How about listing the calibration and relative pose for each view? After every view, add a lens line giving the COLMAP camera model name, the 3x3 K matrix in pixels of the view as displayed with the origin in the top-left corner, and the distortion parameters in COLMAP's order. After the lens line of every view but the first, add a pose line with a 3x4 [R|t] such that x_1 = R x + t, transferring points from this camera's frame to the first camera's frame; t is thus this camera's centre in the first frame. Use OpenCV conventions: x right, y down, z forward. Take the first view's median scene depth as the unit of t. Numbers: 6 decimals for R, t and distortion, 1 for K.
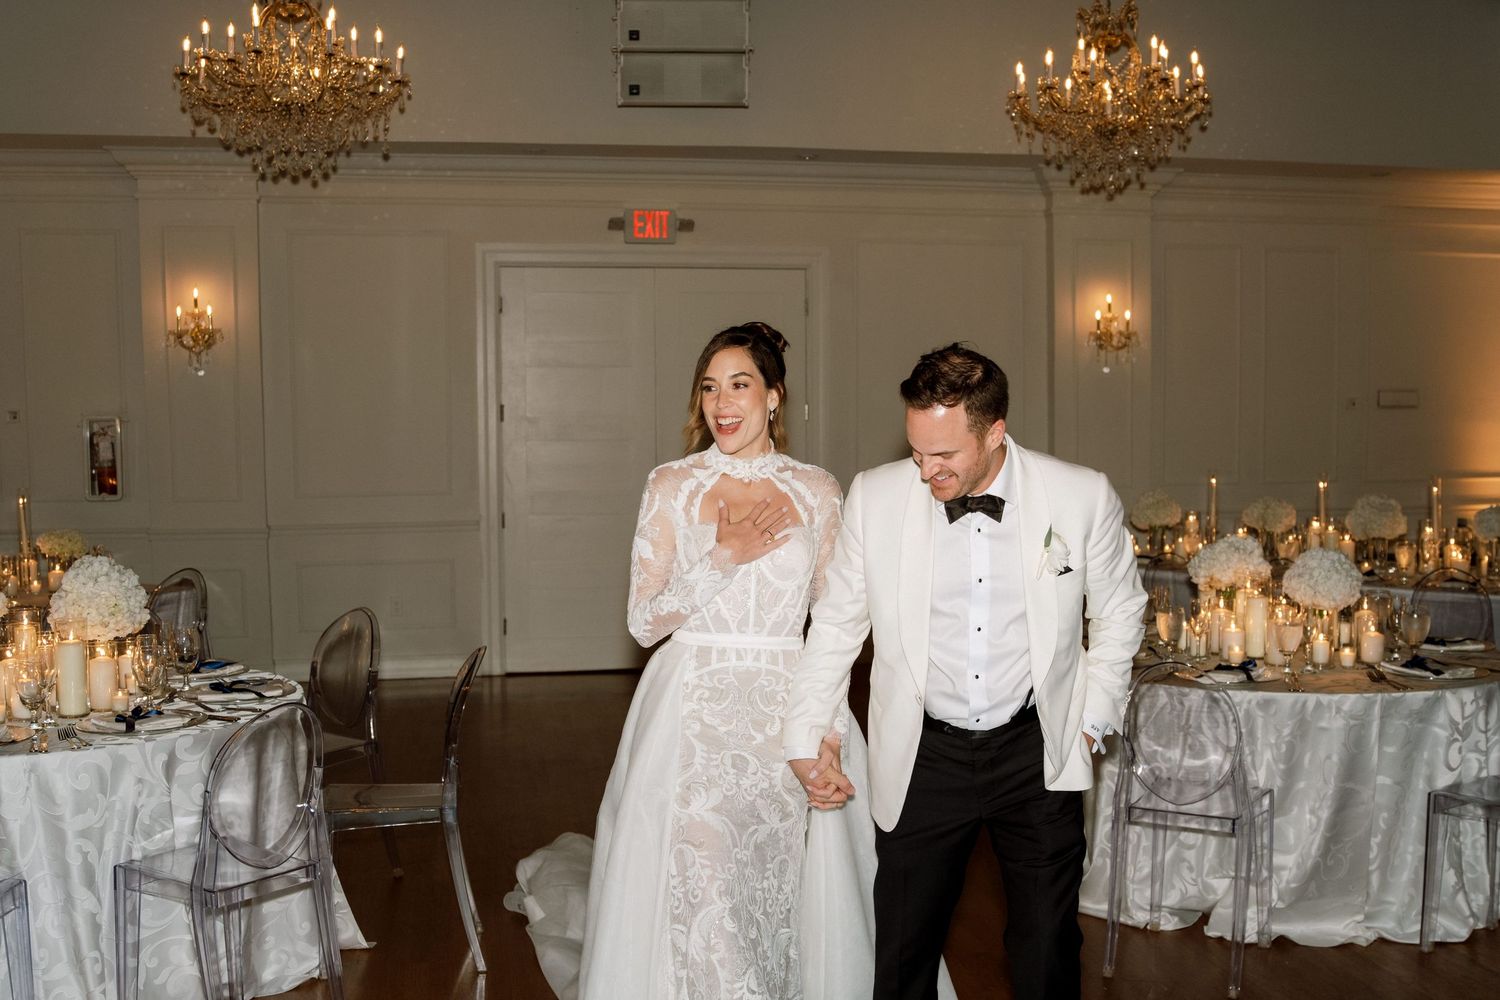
lens RADIAL K [[1571.1, 0, 729.7], [0, 1571.1, 510.9], [0, 0, 1]] dist [-0.119650, 0.104426]
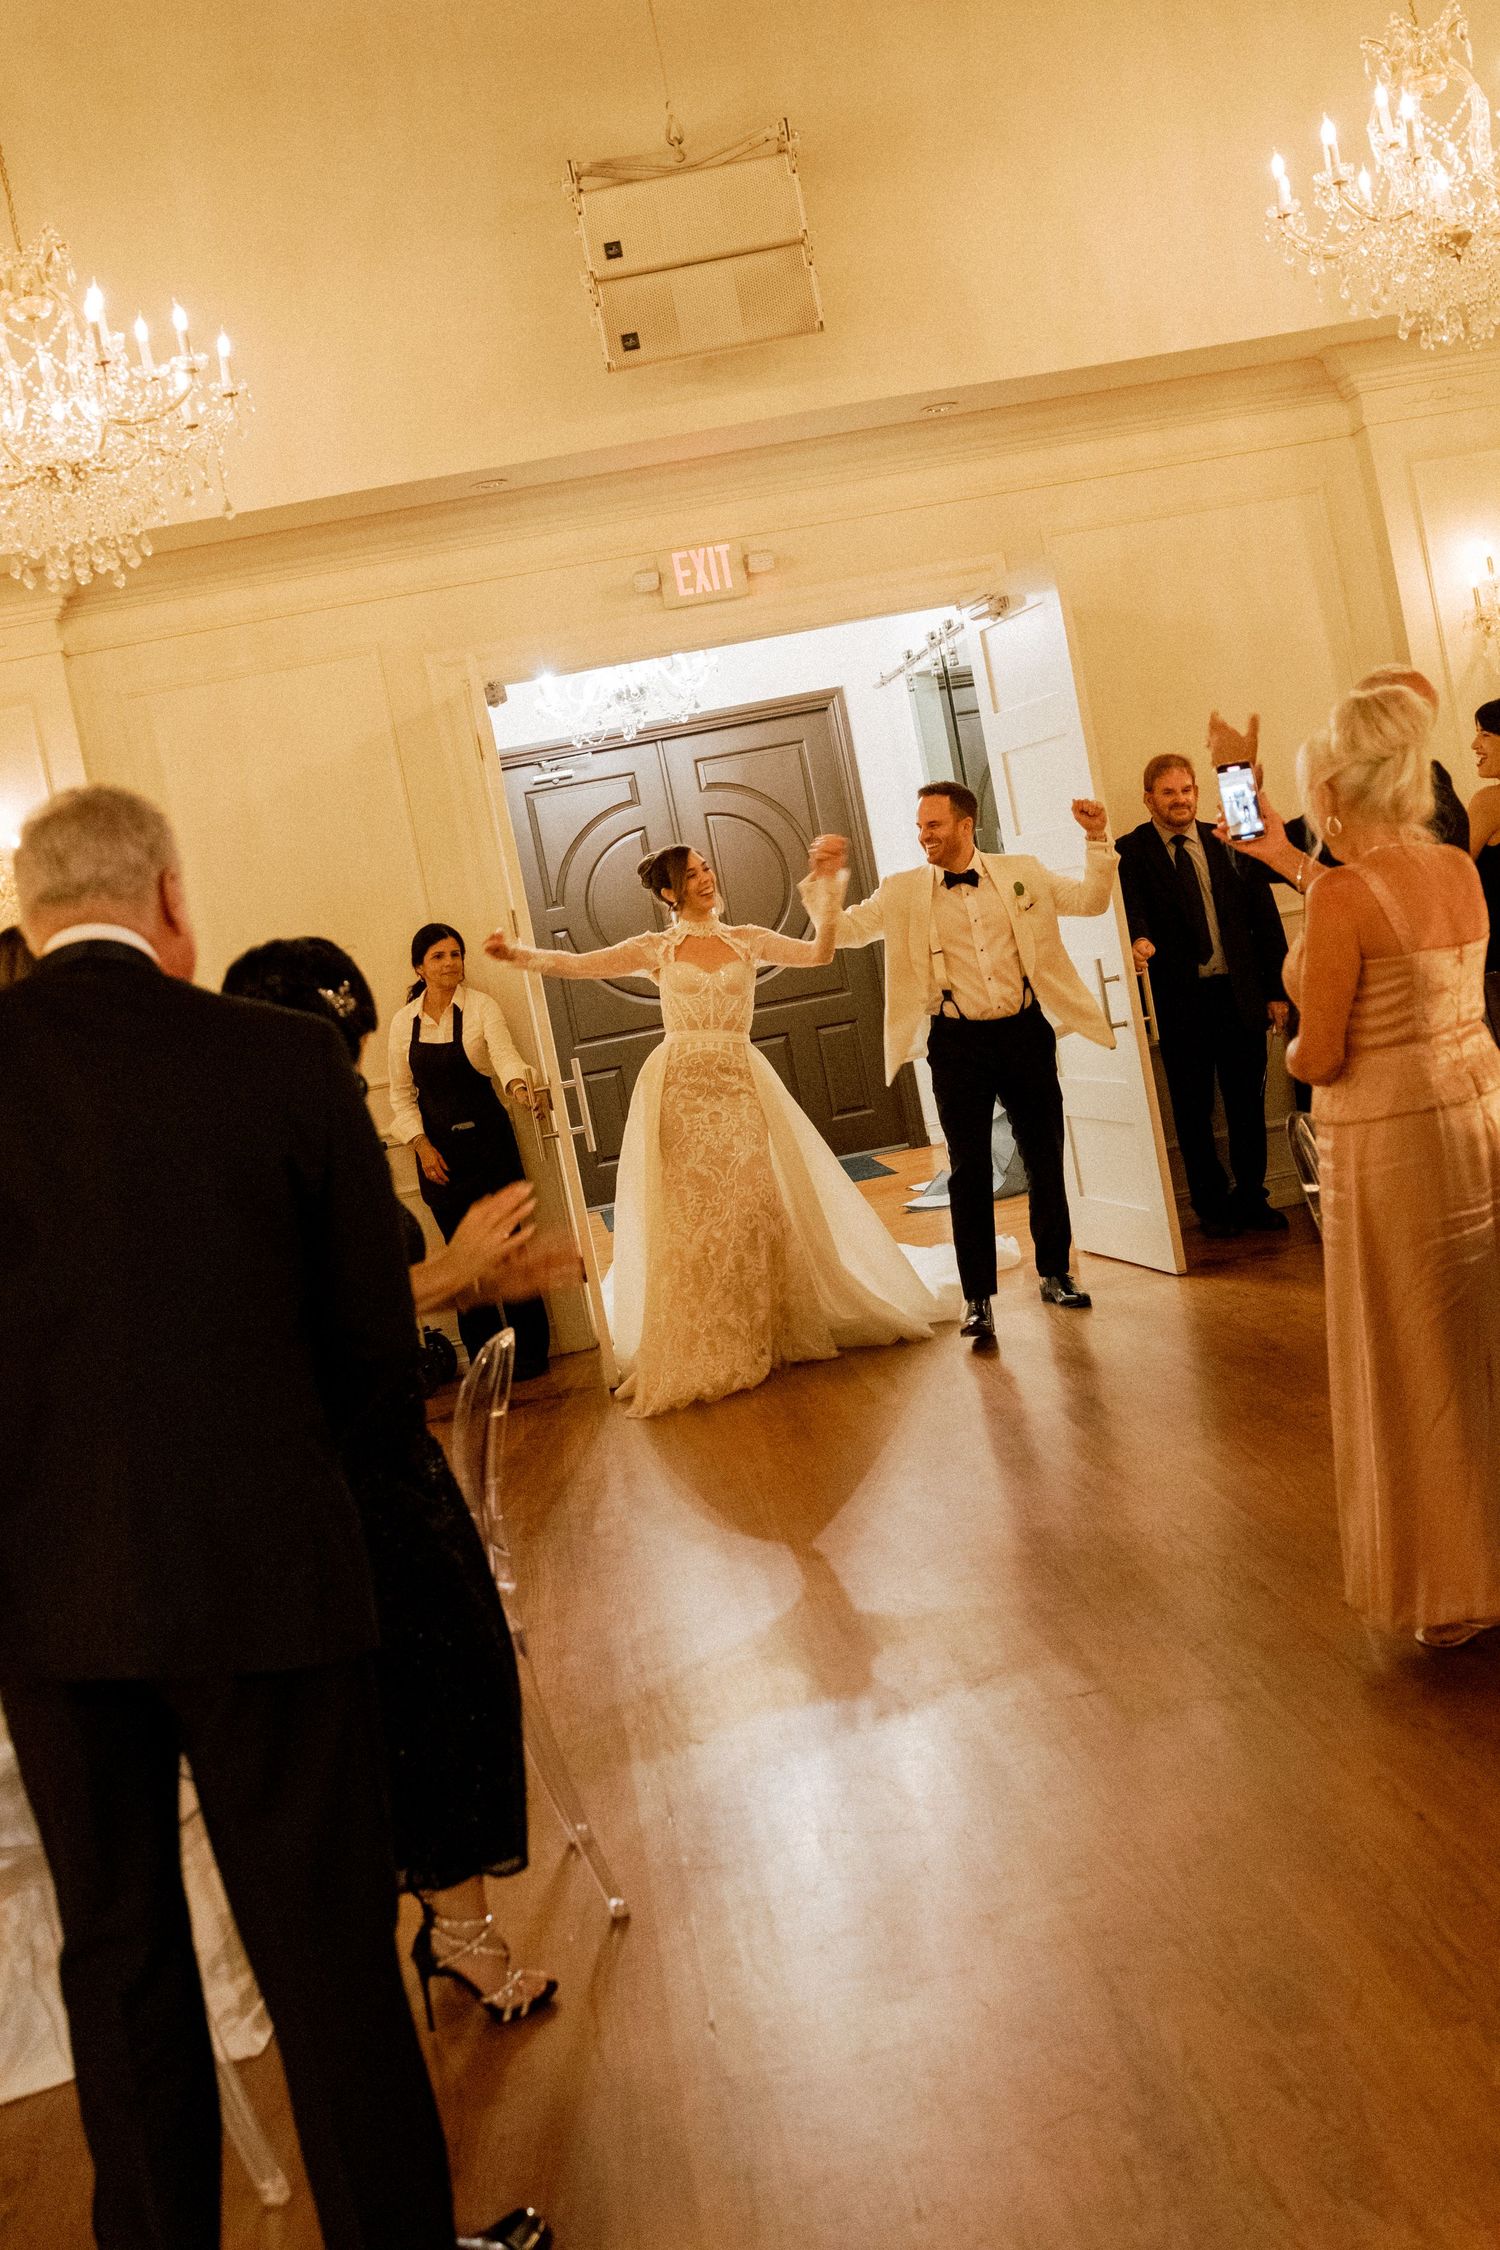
lens RADIAL K [[2344.4, 0, 714.4], [0, 2344.4, 1159.1], [0, 0, 1]] dist [-0.119206, 0.092449]
pose [[0.980539, -0.172055, -0.094552, -0.000688], [0.176605, 0.983385, 0.042004, 0.003508], [0.085754, -0.057885, 0.994633, 0.138598]]
